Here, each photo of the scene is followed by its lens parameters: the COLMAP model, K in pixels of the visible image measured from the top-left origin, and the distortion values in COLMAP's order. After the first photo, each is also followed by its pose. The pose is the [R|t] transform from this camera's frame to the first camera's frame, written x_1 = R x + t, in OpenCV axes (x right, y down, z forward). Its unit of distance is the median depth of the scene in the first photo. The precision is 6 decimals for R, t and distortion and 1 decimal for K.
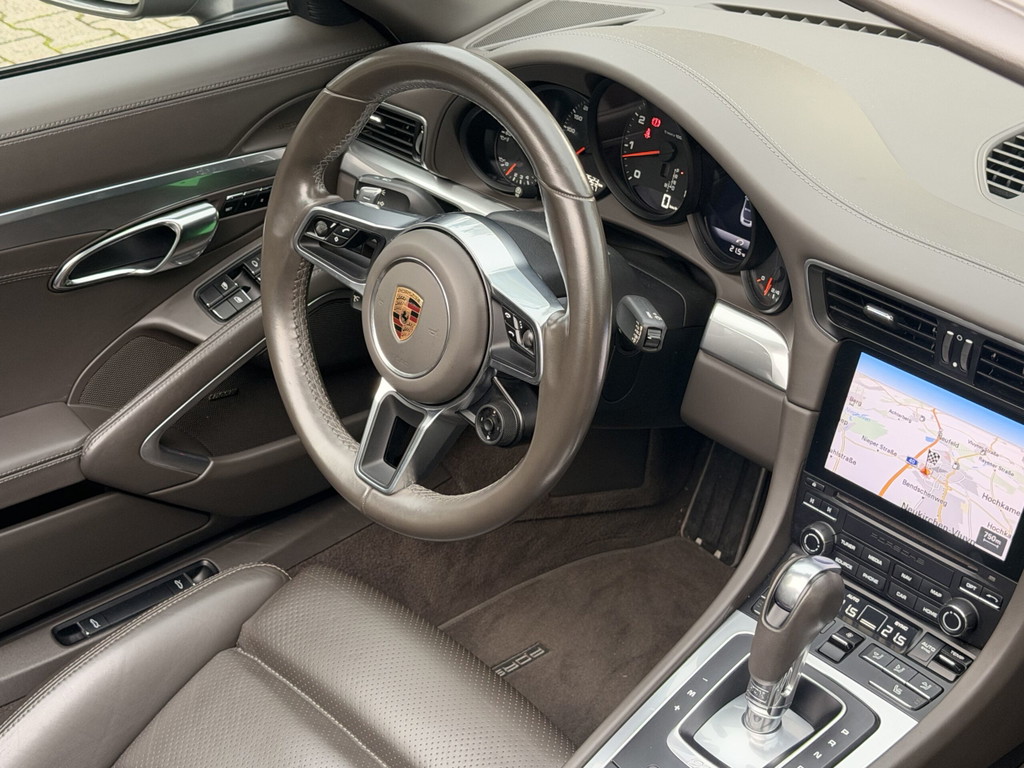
lens RADIAL K [[1682.9, 0, 509.6], [0, 1682.9, 386.9], [0, 0, 1]] dist [0.135854, 0.000000]
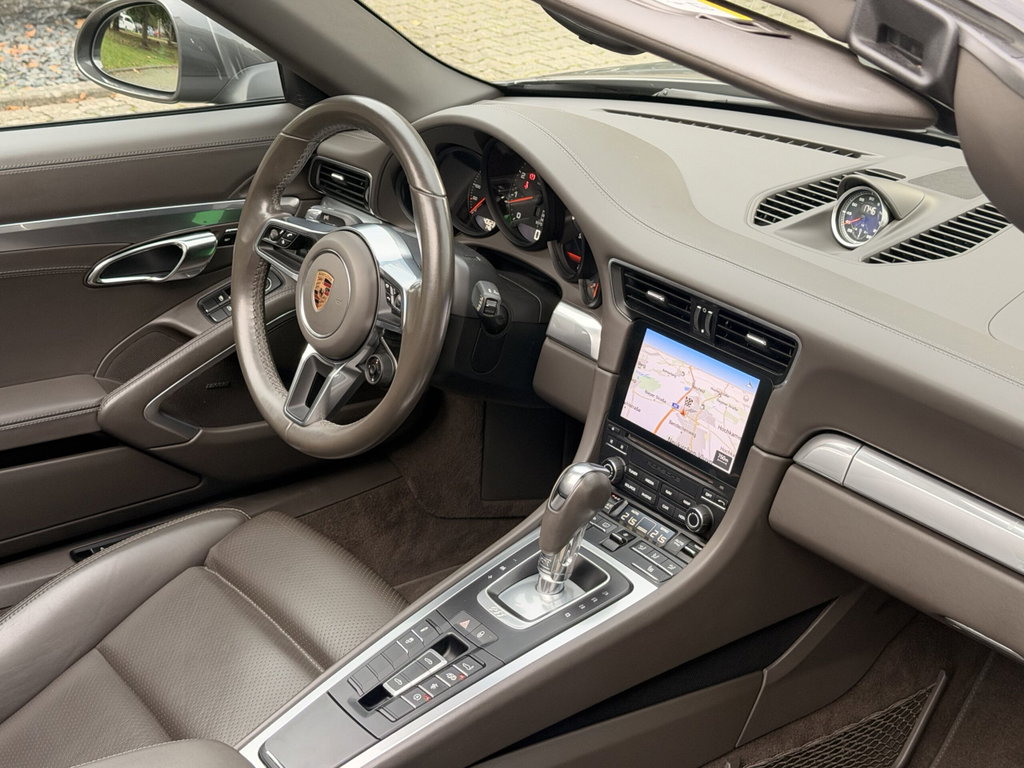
lens RADIAL K [[1503.4, 0, 502.5], [0, 1503.4, 389.0], [0, 0, 1]] dist [0.141281, 0.000000]
pose [[0.996155, 0.050804, -0.071367, 0.174210], [-0.058700, 0.991825, -0.113306, 0.164812], [0.065028, 0.117060, 0.990994, -0.191305]]
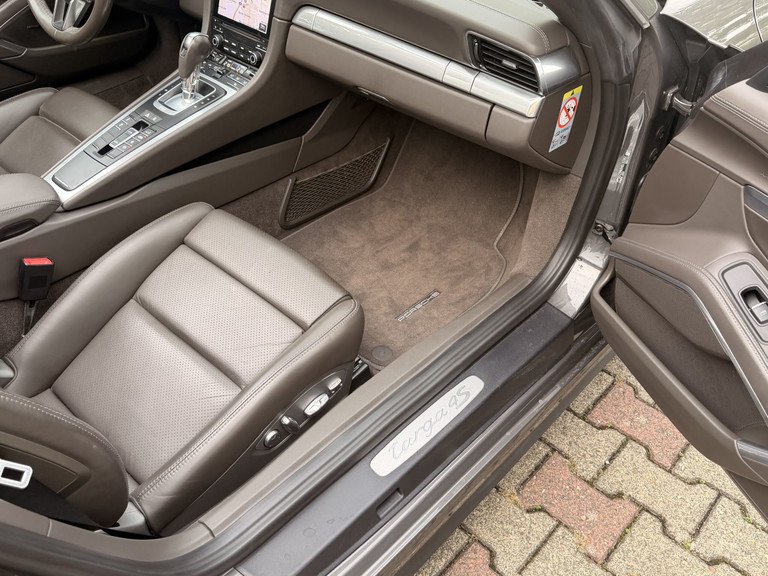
lens RADIAL K [[667.4, 0, 385.5], [0, 667.4, 295.1], [0, 0, 1]] dist [0.010064, -0.034464]
pose [[0.994141, -0.041098, 0.099972, 0.325568], [0.021397, 0.981419, 0.190678, 0.293413], [-0.105951, -0.187422, 0.976549, -0.181895]]
